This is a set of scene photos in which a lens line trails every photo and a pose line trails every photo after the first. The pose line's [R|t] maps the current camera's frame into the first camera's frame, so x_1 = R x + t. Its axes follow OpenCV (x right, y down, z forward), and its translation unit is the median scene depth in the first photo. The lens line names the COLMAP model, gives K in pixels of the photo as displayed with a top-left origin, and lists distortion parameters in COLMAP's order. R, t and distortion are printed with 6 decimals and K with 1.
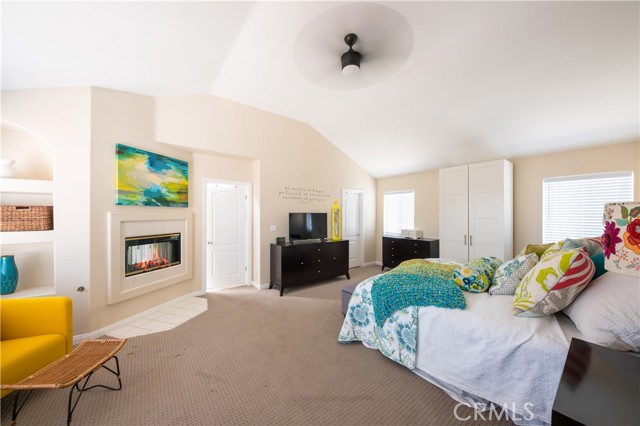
lens RADIAL K [[222.7, 0, 319.9], [0, 222.7, 210.8], [0, 0, 1]] dist [-0.013073, -0.000419]
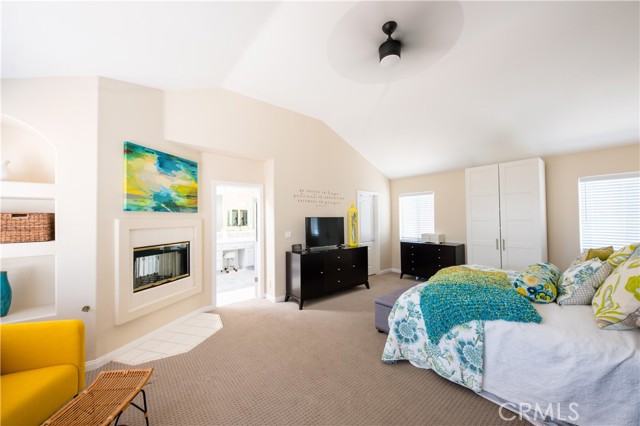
lens RADIAL K [[236.0, 0, 319.7], [0, 236.0, 210.2], [0, 0, 1]] dist [-0.012878, -0.000503]
pose [[0.999616, -0.011554, 0.025203, -0.153333], [0.012025, 0.999755, -0.018607, -0.002585], [-0.024982, 0.018903, 0.999509, 0.042383]]
